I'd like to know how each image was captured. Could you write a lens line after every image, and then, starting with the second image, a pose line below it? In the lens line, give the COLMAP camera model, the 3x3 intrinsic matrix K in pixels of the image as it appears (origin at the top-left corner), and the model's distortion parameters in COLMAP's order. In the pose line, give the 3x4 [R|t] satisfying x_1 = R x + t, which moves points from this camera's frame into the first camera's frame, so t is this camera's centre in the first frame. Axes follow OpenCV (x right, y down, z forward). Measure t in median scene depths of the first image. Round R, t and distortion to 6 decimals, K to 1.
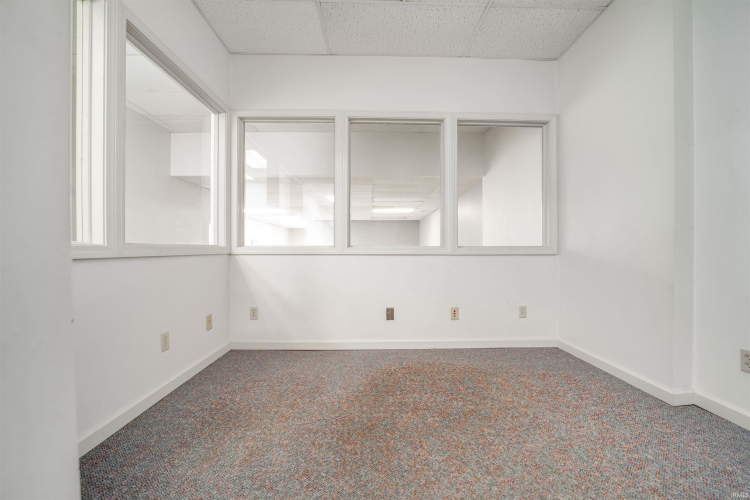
lens RADIAL K [[295.8, 0, 375.0], [0, 295.8, 250.0], [0, 0, 1]] dist [-0.032962, 0.000150]
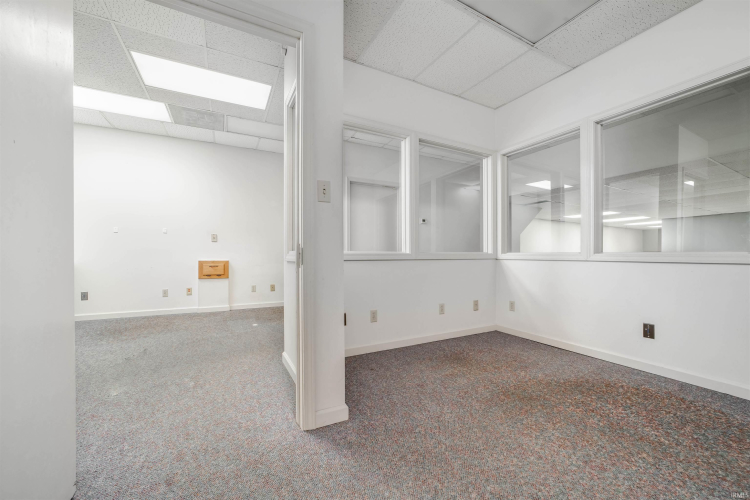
lens RADIAL K [[288.2, 0, 375.0], [0, 288.2, 250.0], [0, 0, 1]] dist [-0.000059, 0.000144]
pose [[0.441701, -0.016035, -0.897019, 0.543739], [-0.002589, 0.999813, -0.019147, -0.000591], [0.897159, 0.010780, 0.441577, -0.102771]]
